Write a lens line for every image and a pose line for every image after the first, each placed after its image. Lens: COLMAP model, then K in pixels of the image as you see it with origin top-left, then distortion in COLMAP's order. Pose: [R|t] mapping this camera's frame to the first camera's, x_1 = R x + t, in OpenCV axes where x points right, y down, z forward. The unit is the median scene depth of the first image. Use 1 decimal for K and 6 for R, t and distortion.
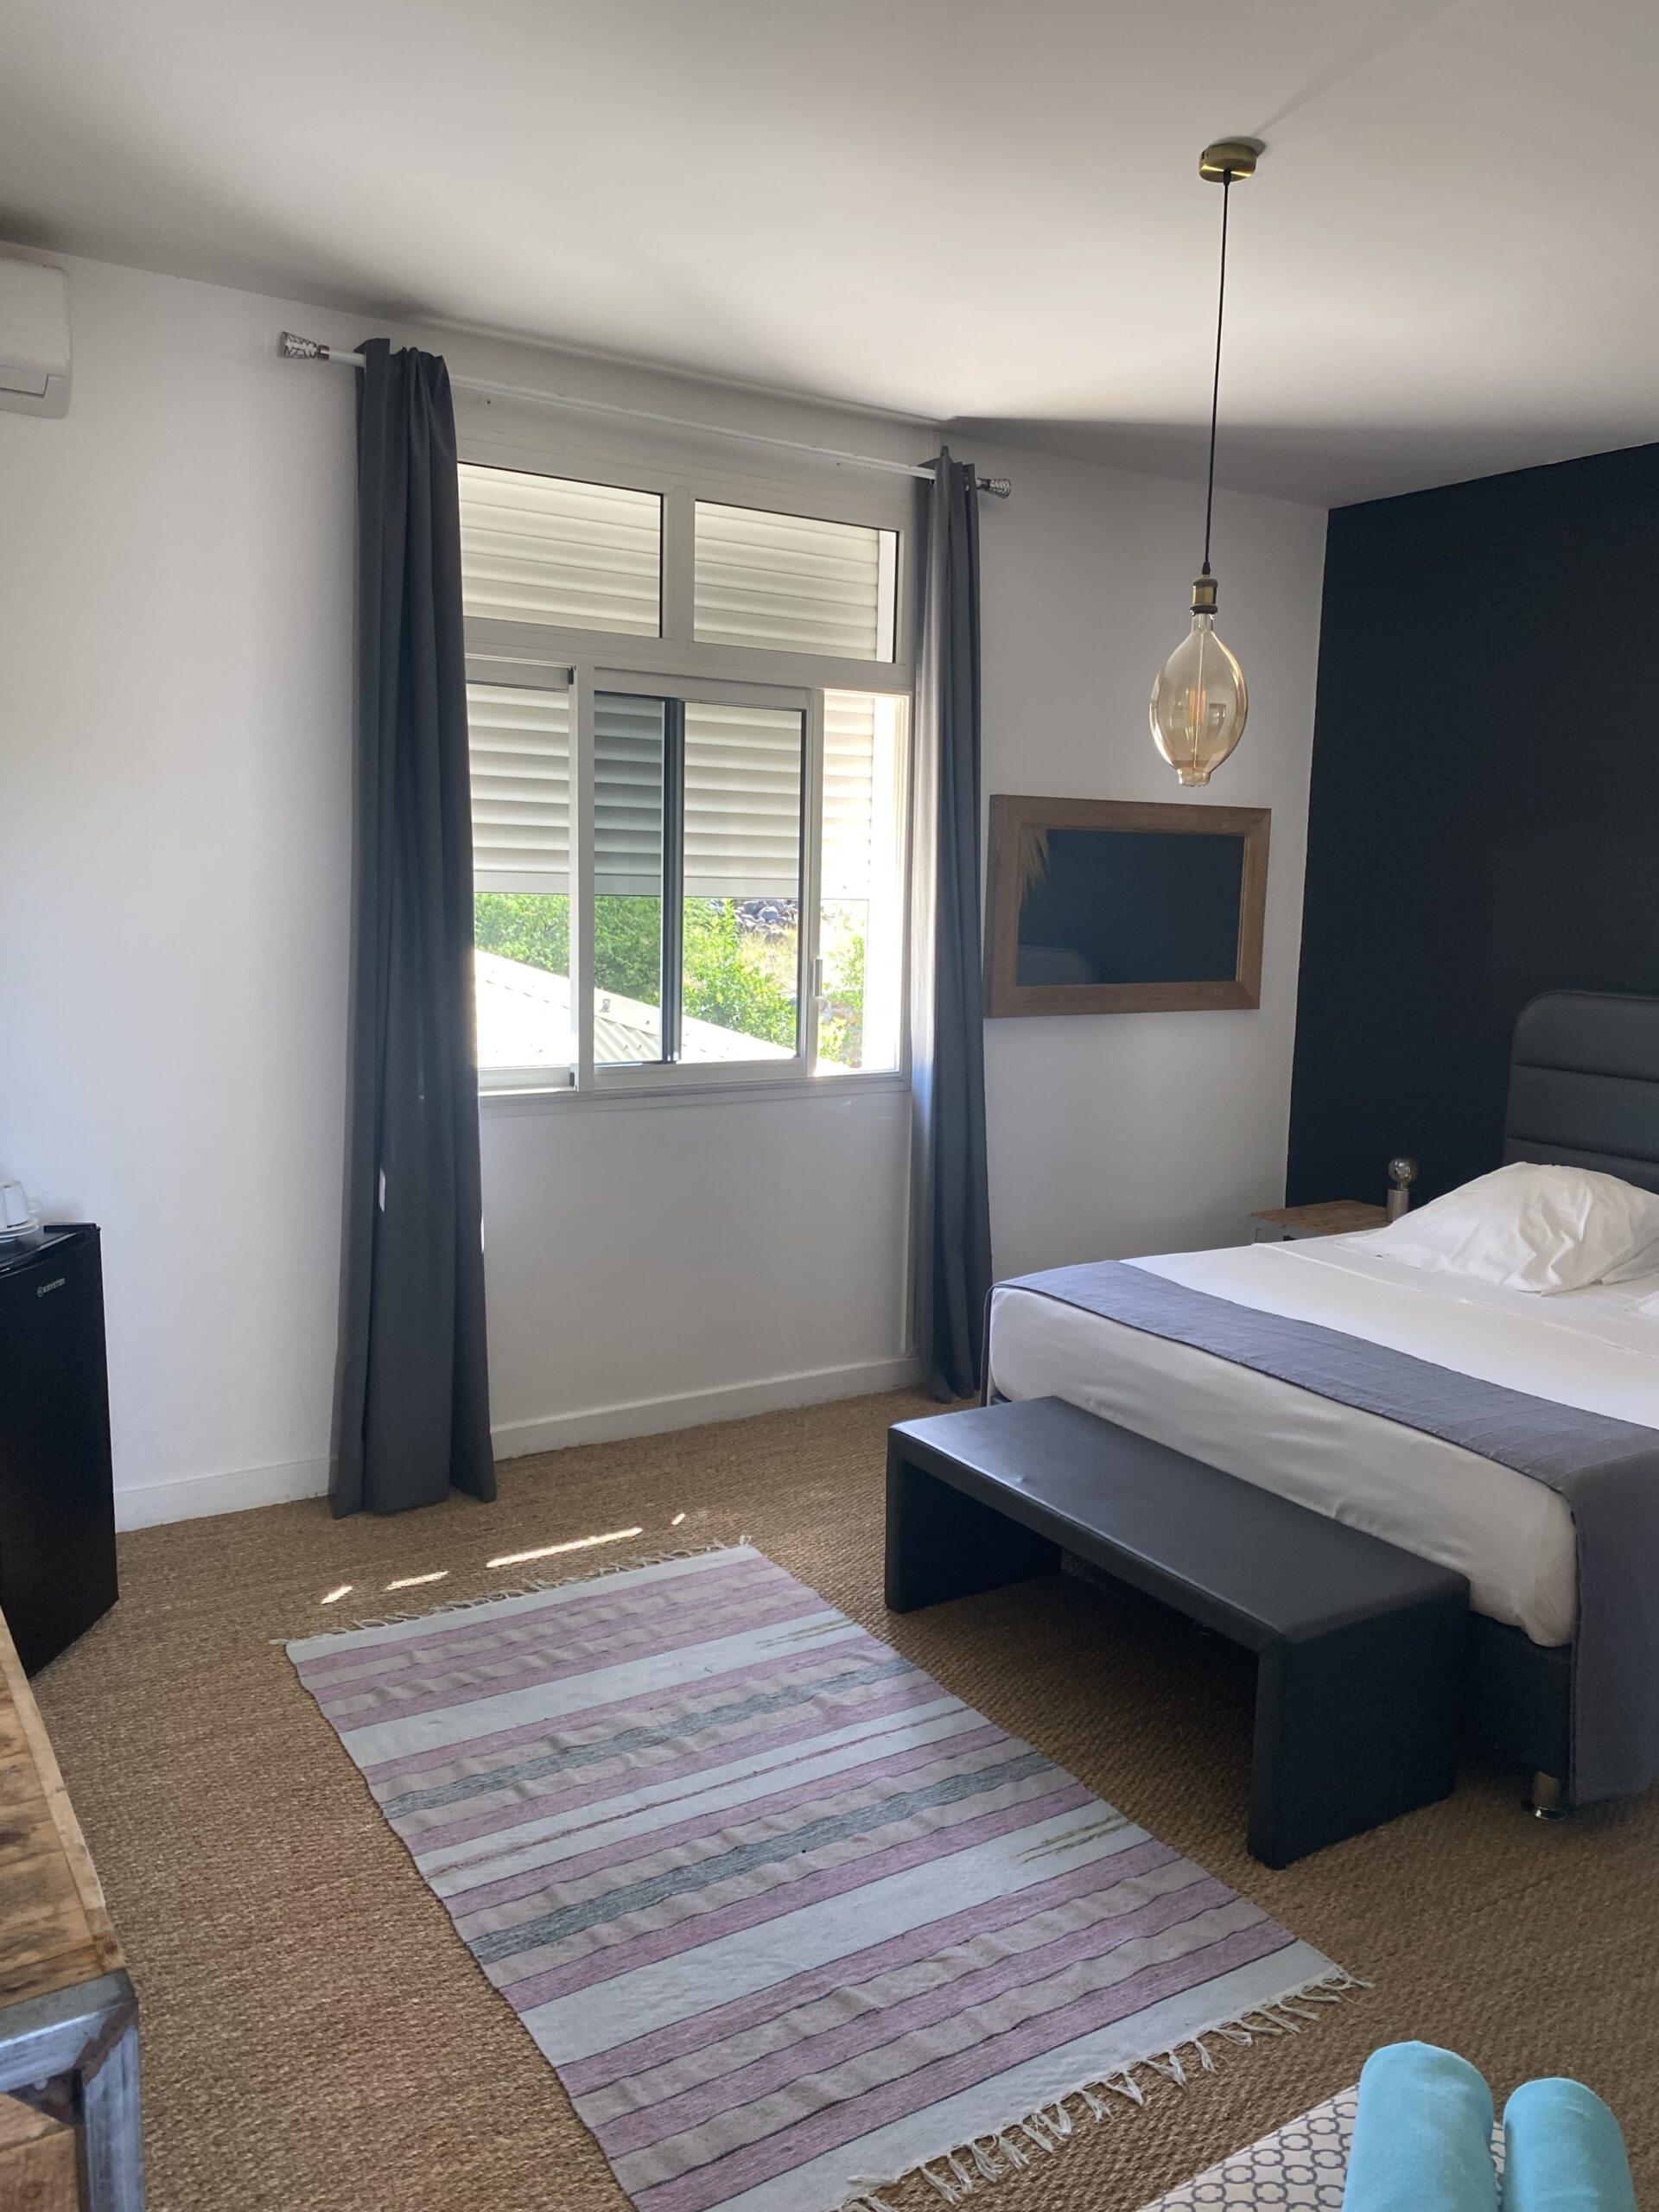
lens RADIAL K [[1678.7, 0, 824.2], [0, 1678.7, 1070.5], [0, 0, 1]] dist [-0.004348, -0.003405]
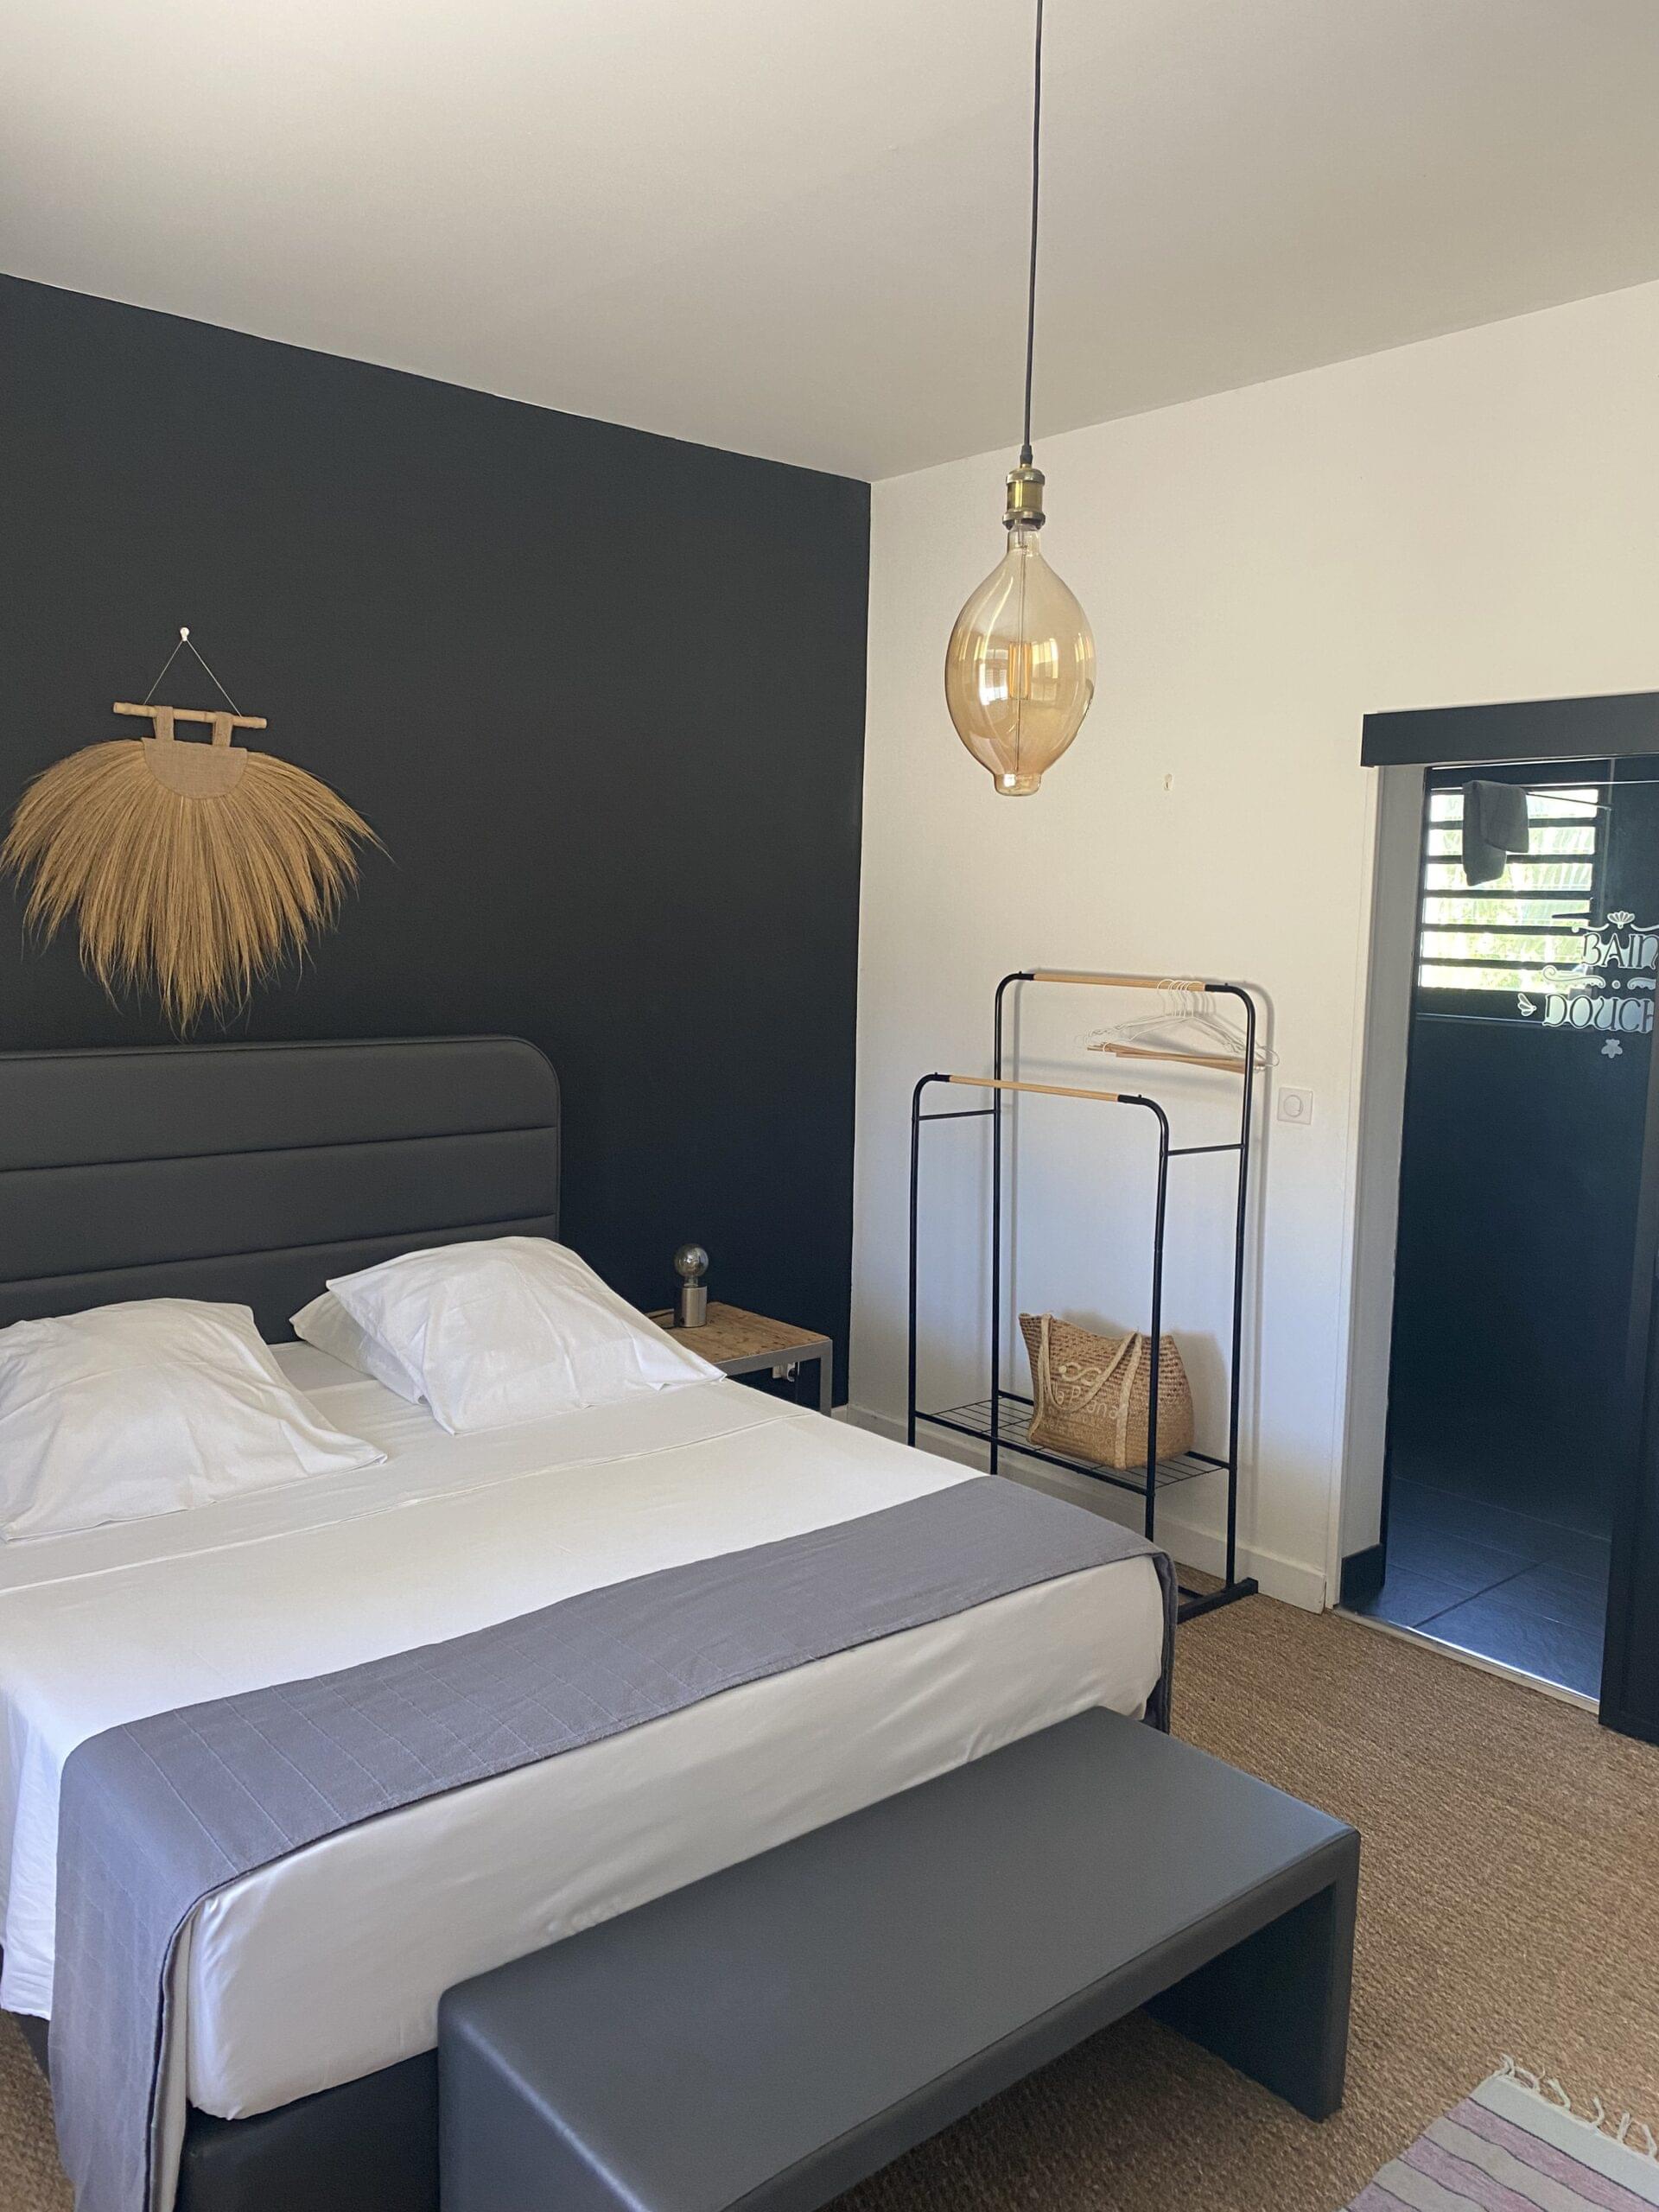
lens RADIAL K [[1678.7, 0, 824.2], [0, 1678.7, 1070.5], [0, 0, 1]] dist [-0.004348, -0.003405]
pose [[-0.128894, -0.127957, 0.983368, -0.417325], [0.102618, 0.984595, 0.141567, -0.165088], [-0.986335, 0.119159, -0.113778, 1.166450]]
